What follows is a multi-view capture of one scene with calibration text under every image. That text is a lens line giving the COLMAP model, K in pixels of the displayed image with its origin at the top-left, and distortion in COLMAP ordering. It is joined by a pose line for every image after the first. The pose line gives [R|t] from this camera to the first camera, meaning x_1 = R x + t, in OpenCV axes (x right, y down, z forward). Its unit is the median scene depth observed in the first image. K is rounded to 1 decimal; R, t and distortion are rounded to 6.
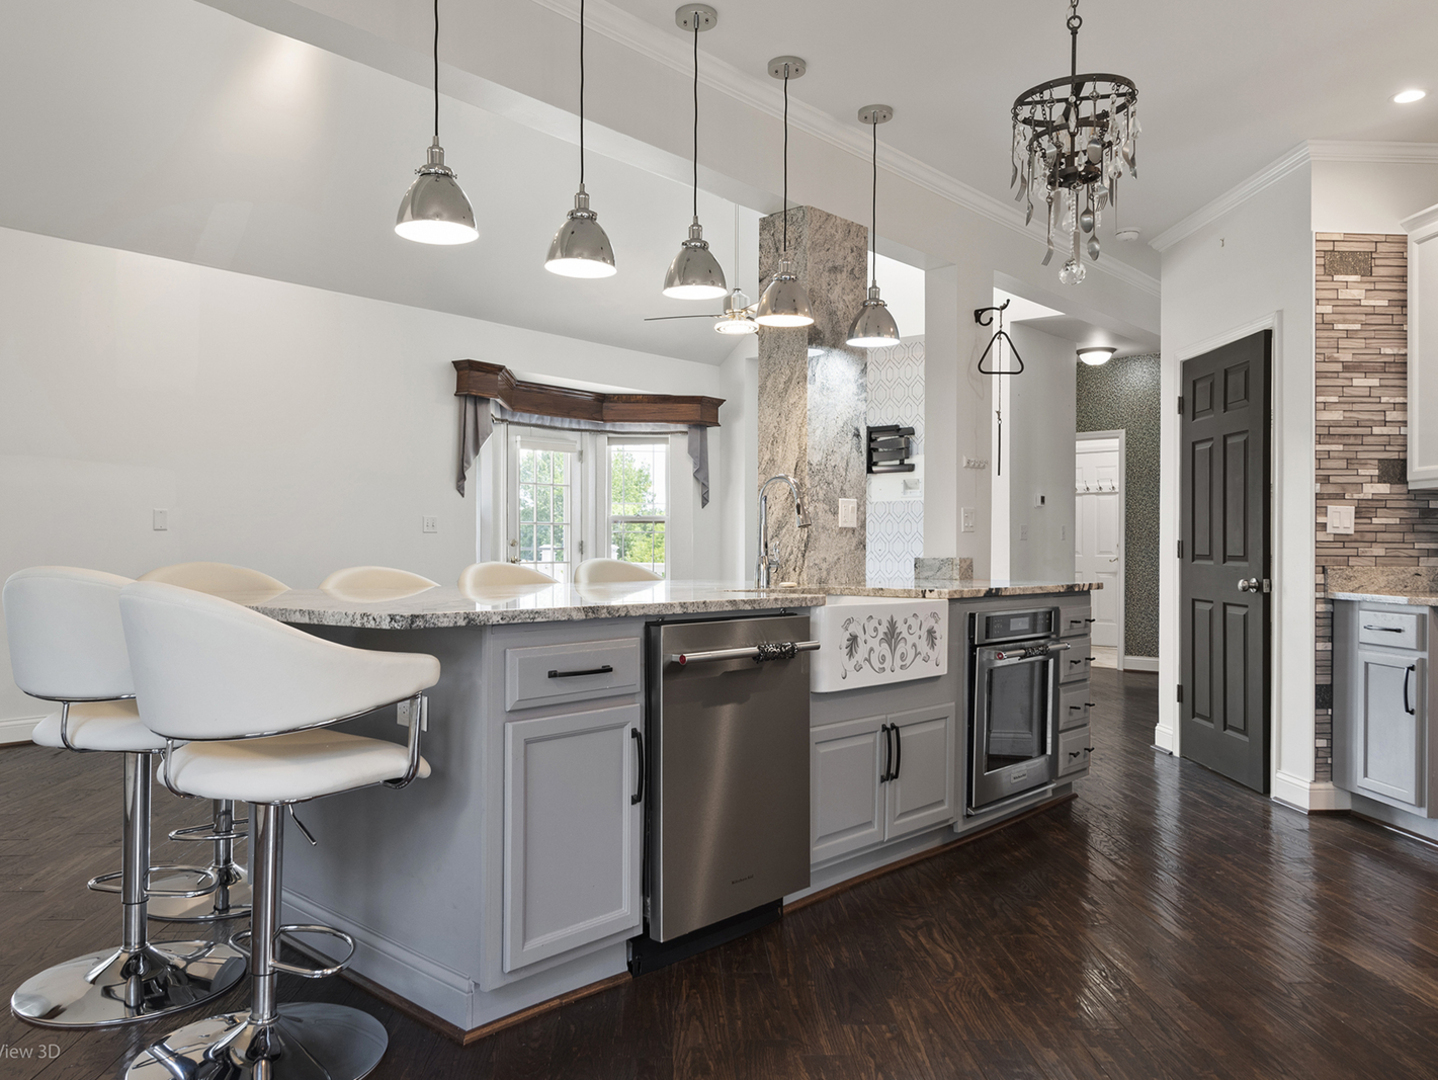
lens RADIAL K [[1085.6, 0, 719.0], [0, 1085.6, 540.0], [0, 0, 1]] dist [0.027068, -0.005325]
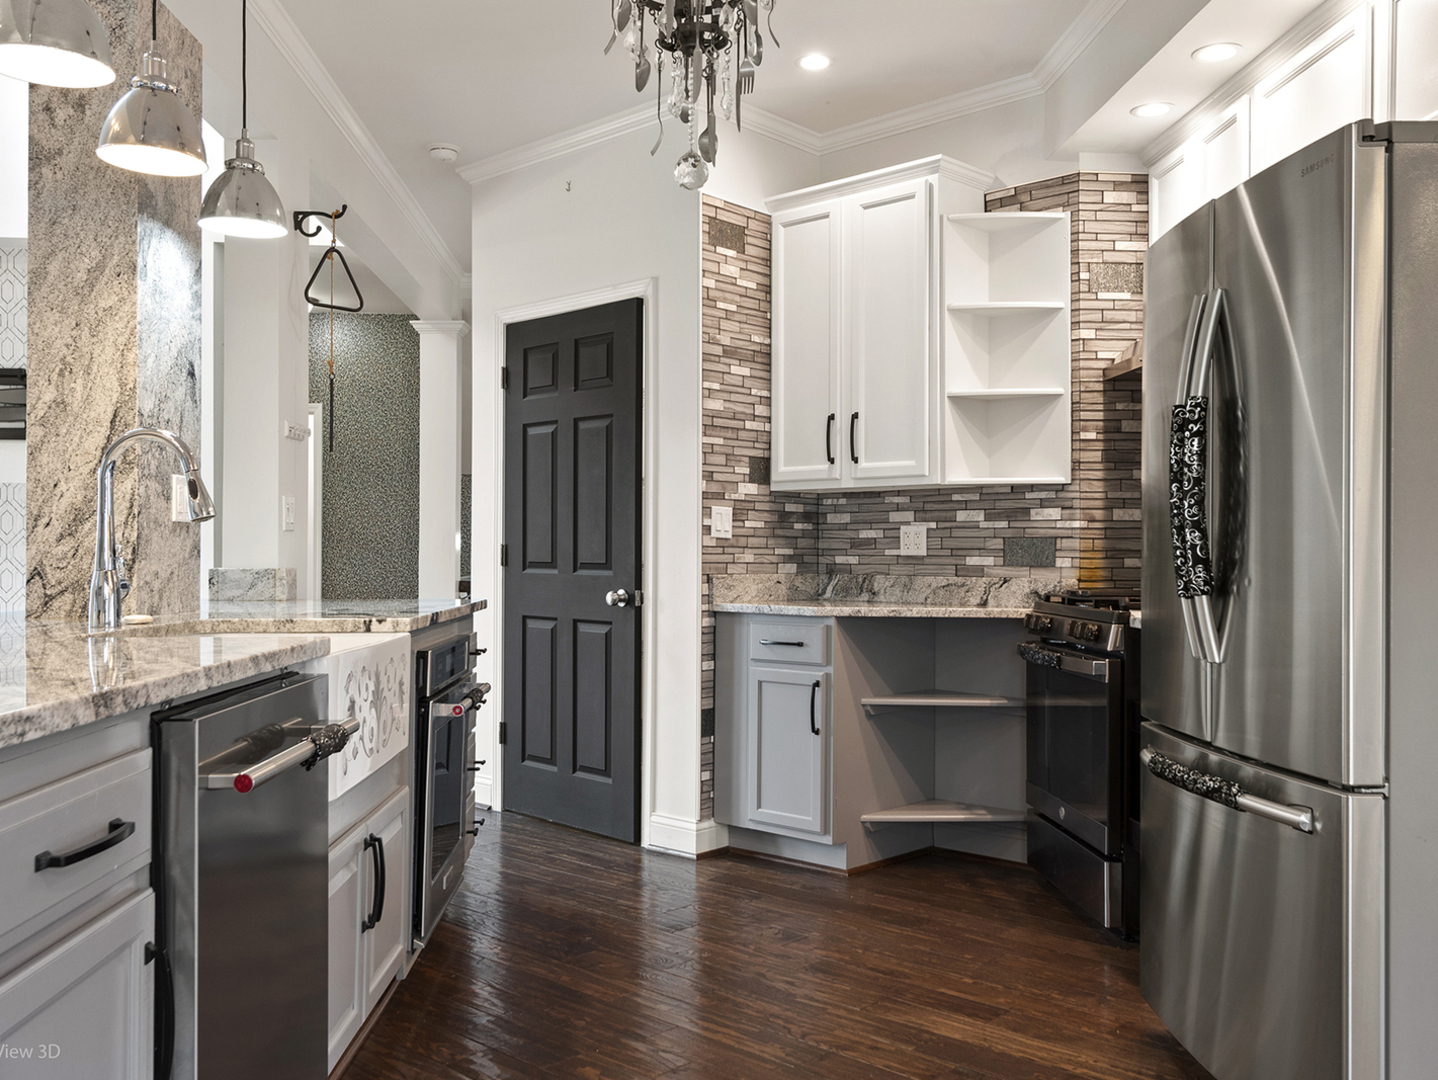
lens RADIAL K [[1300.0, 0, 716.7], [0, 1300.0, 546.5], [0, 0, 1]] dist [0.040125, -0.018306]
pose [[0.723139, 0.003003, 0.690696, -0.165421], [-0.005479, 0.999984, 0.001388, -0.000218], [-0.690680, -0.004788, 0.723144, 0.236894]]
